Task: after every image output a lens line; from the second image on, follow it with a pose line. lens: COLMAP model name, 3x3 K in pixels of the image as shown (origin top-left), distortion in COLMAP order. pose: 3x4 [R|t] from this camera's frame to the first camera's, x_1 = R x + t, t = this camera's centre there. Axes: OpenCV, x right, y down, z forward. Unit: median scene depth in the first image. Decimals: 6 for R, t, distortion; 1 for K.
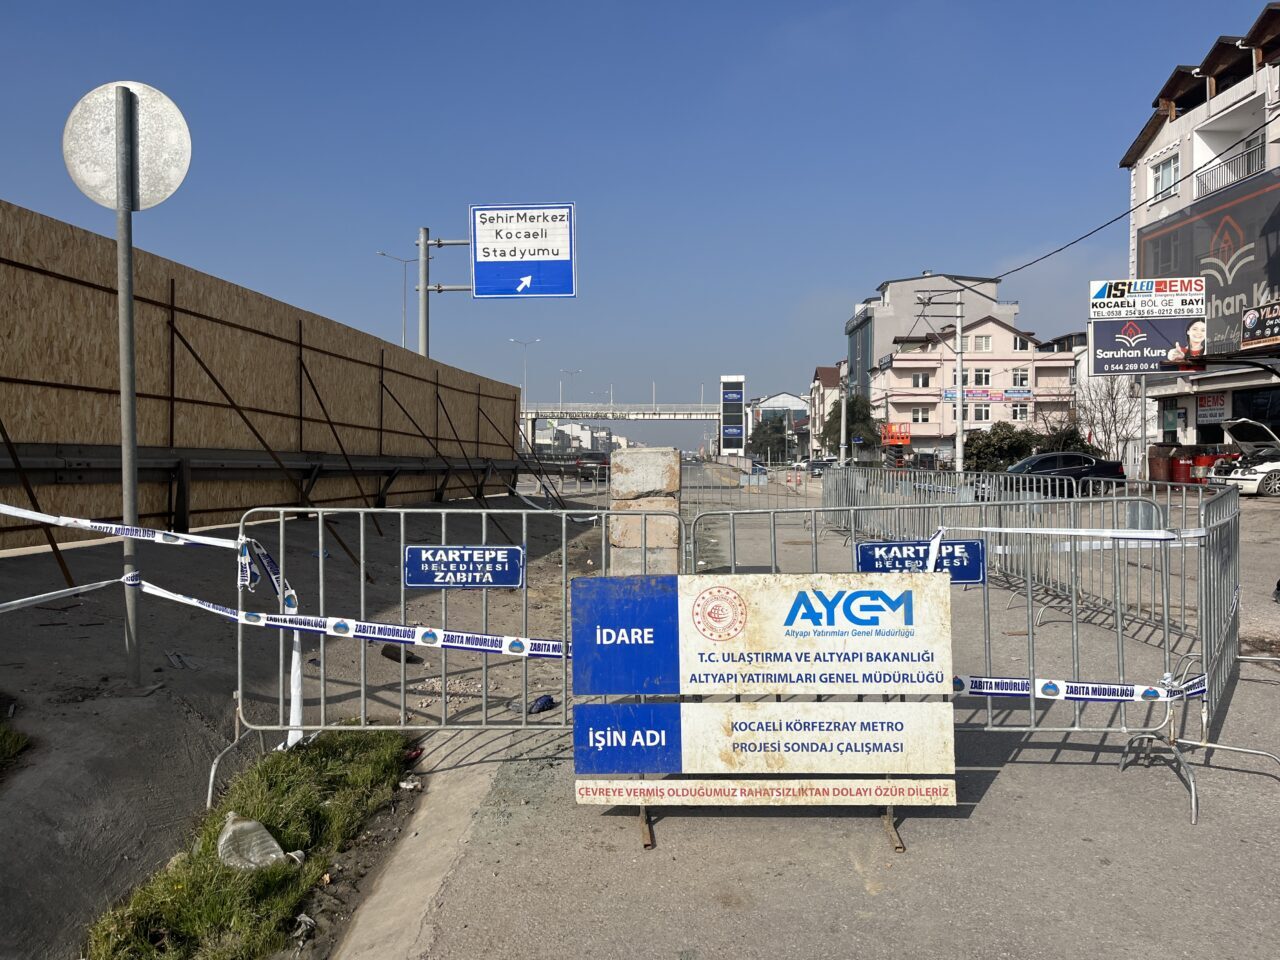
lens RADIAL K [[964.3, 0, 636.6], [0, 964.3, 476.0], [0, 0, 1]] dist [0.036625, -0.042074]
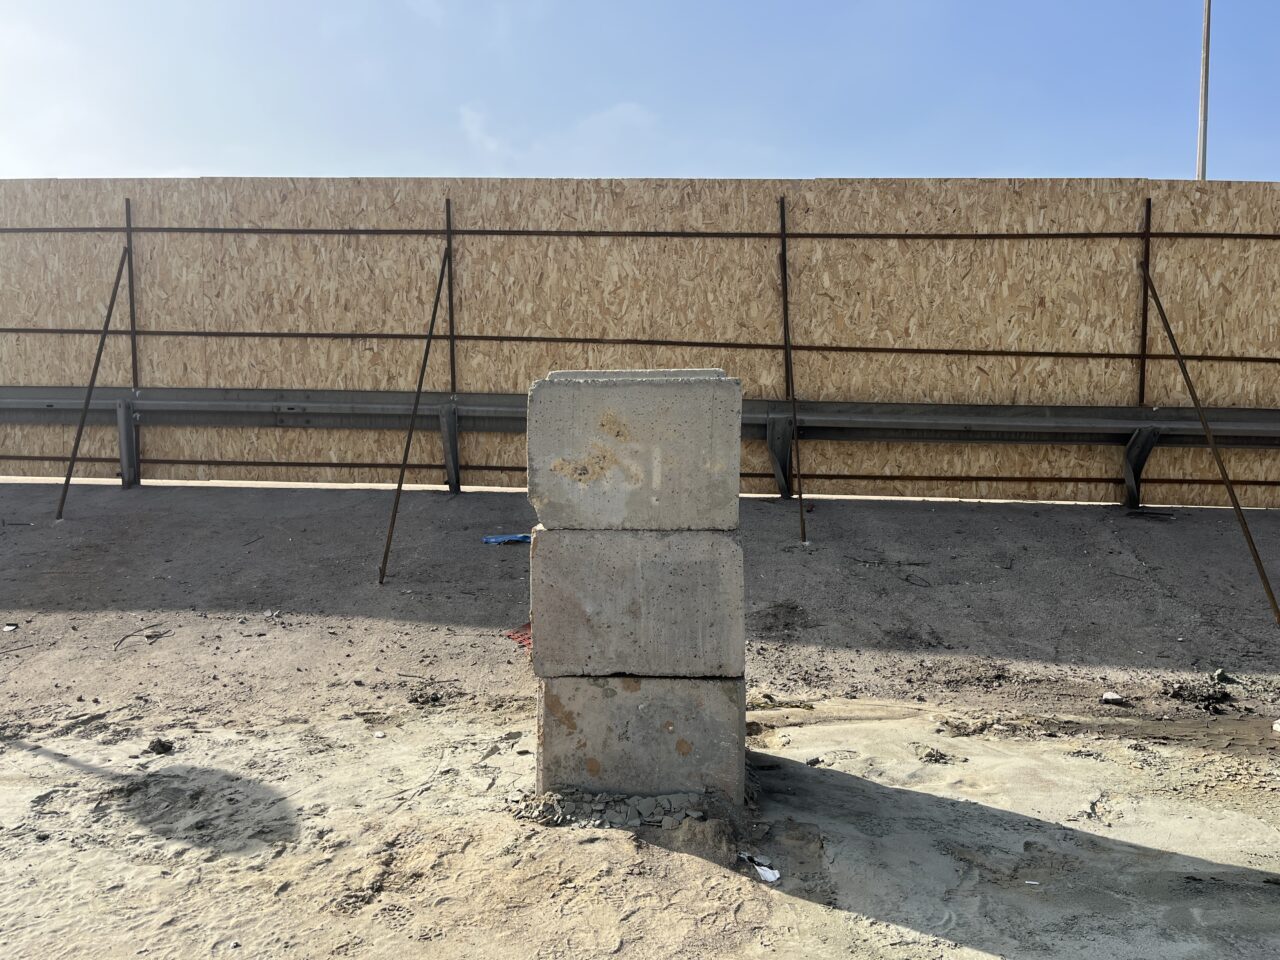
lens RADIAL K [[964.3, 0, 632.2], [0, 964.3, 486.6], [0, 0, 1]] dist [0.036625, -0.042074]
pose [[0.032469, 0.080705, -0.996209, 0.472594], [-0.028703, 0.996399, 0.079785, -0.021392], [0.999061, 0.026004, 0.034668, 1.288112]]
